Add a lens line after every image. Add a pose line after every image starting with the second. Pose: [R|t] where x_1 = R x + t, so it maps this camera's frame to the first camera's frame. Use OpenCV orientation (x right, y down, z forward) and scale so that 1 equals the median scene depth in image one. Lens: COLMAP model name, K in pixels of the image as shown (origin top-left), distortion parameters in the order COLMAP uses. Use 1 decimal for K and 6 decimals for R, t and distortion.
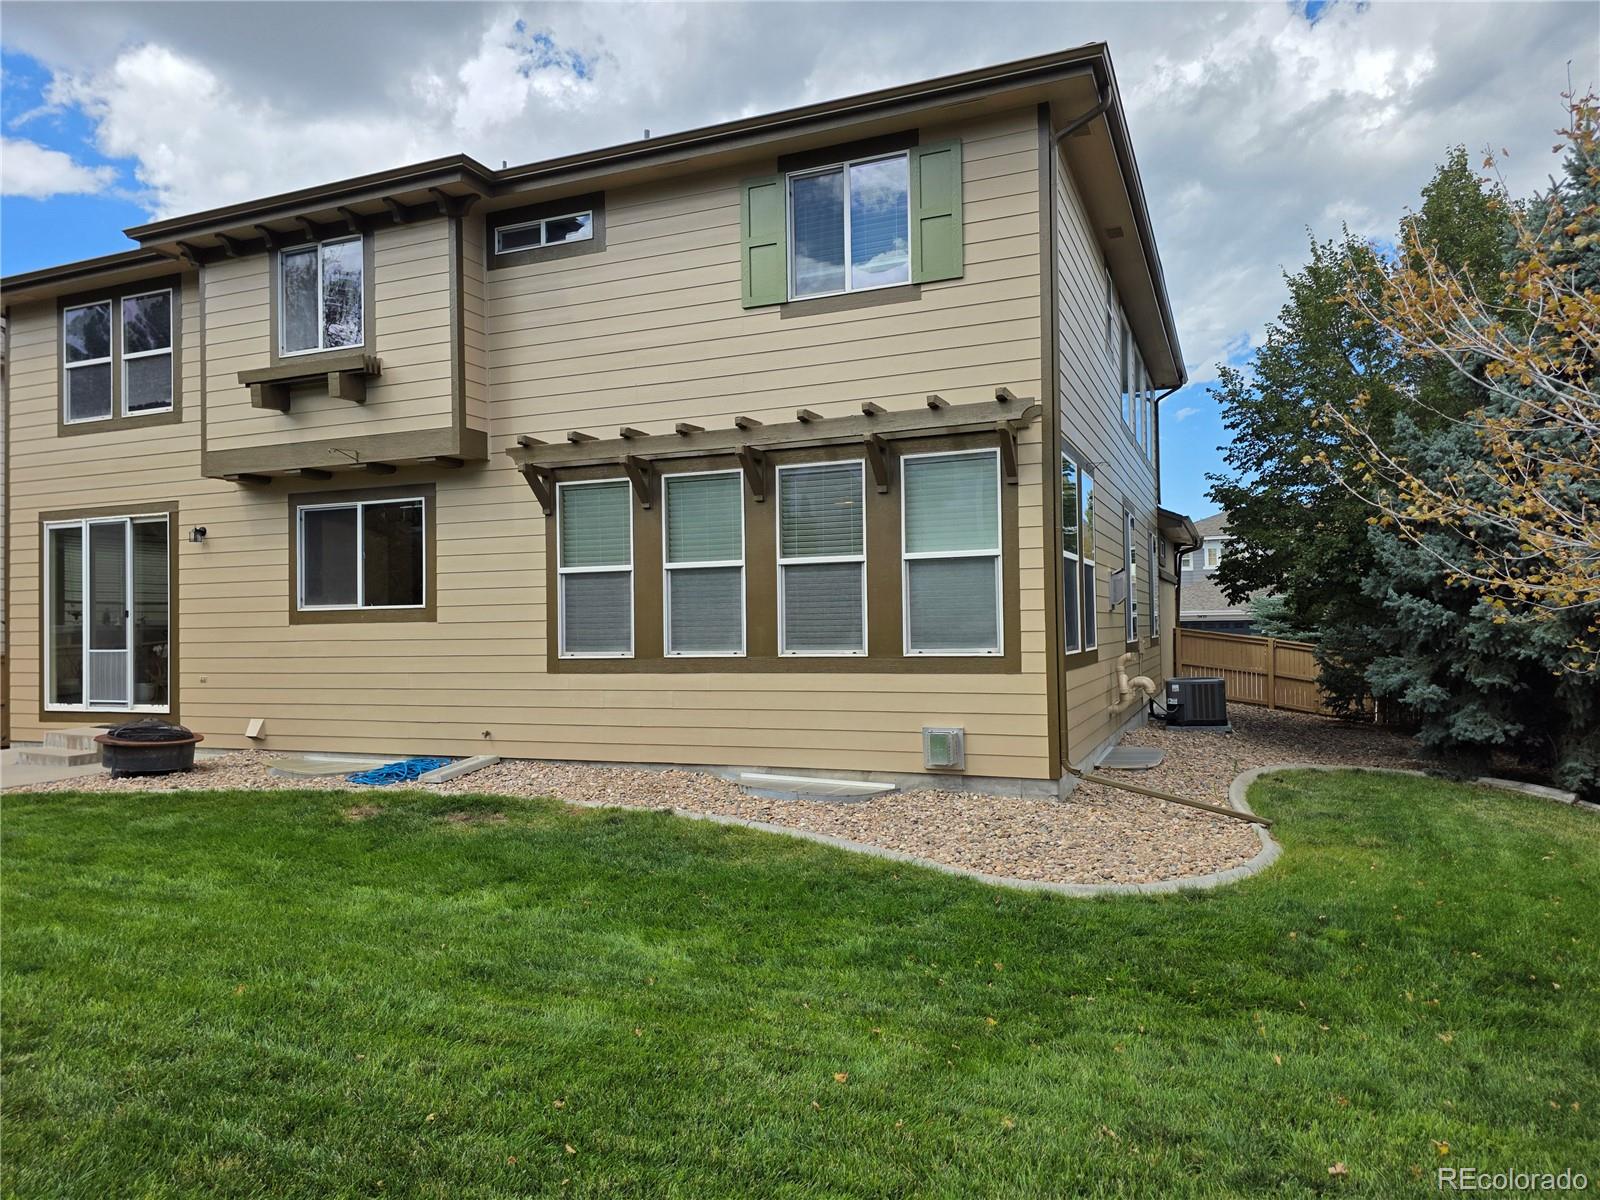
lens RADIAL K [[1076.8, 0, 802.6], [0, 1076.8, 599.5], [0, 0, 1]] dist [0.052079, -0.040620]
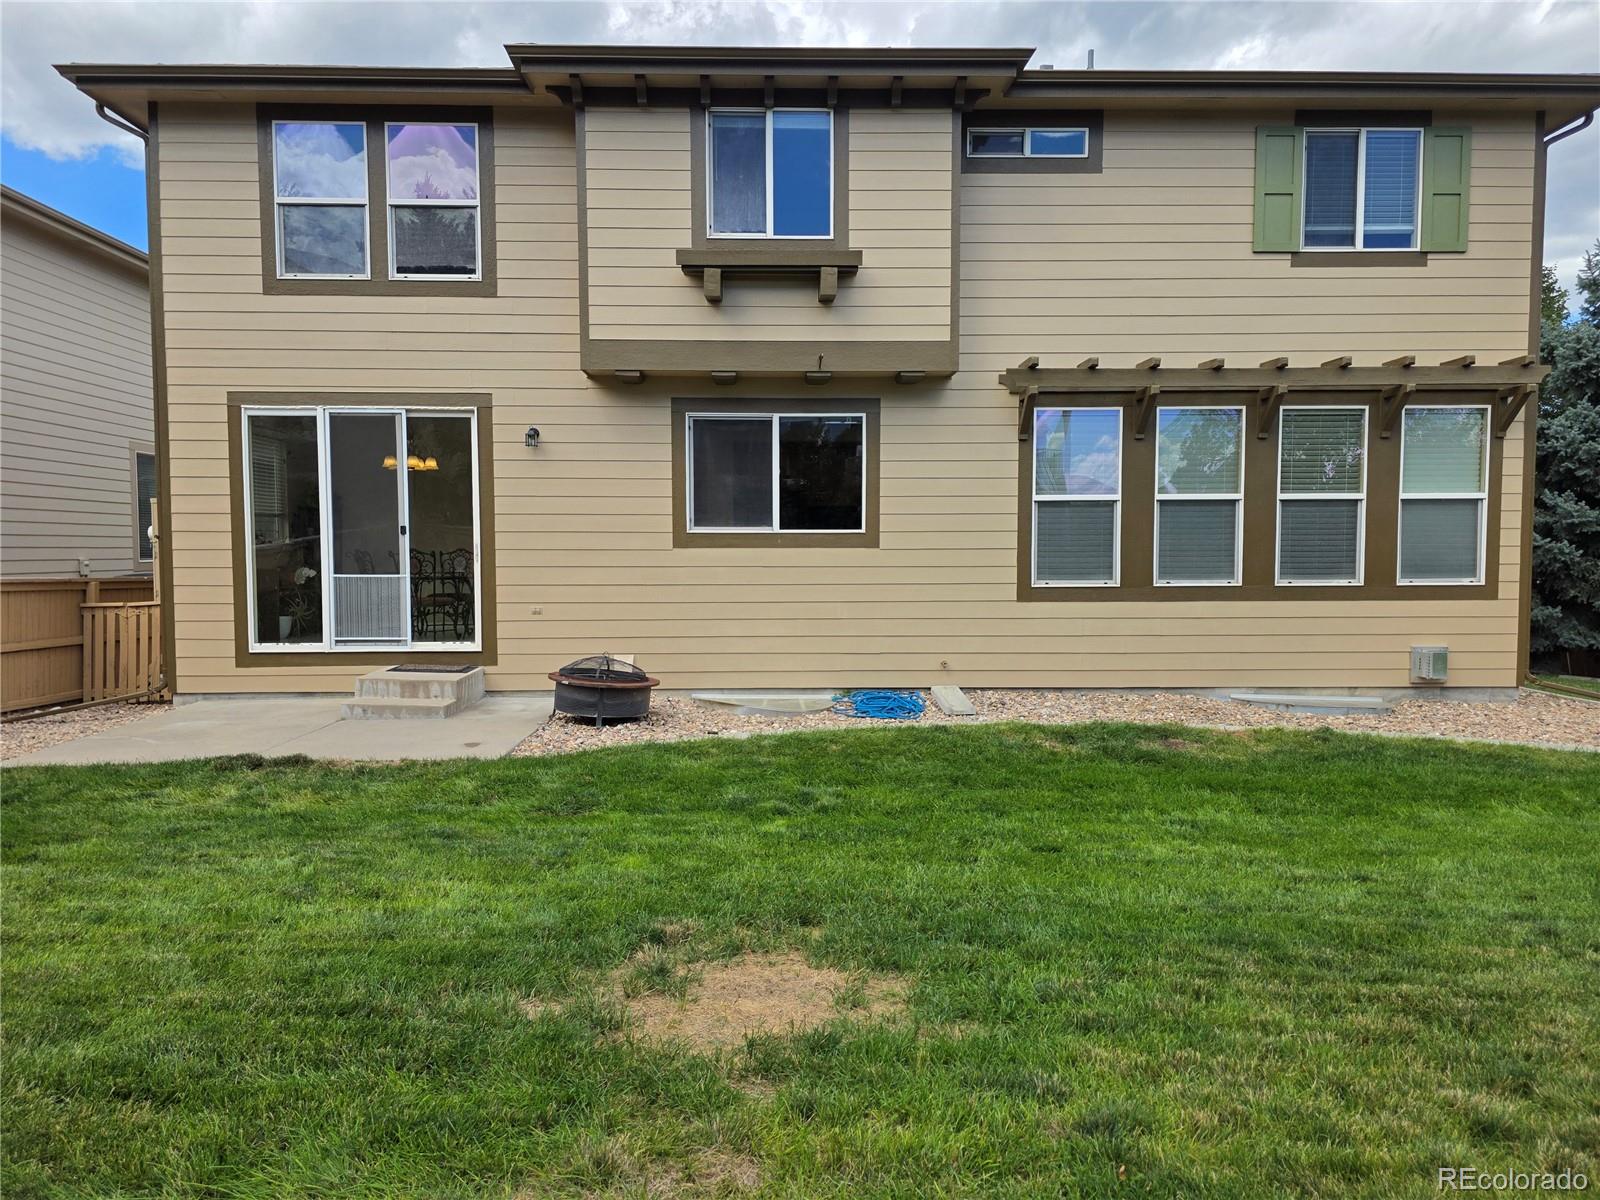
lens RADIAL K [[1076.8, 0, 798.4], [0, 1076.8, 608.2], [0, 0, 1]] dist [0.052079, -0.040620]
pose [[0.914086, -0.005329, 0.405485, -0.819279], [-0.022675, 0.997677, 0.064230, 0.015177], [-0.404885, -0.067906, 0.911842, 0.180355]]
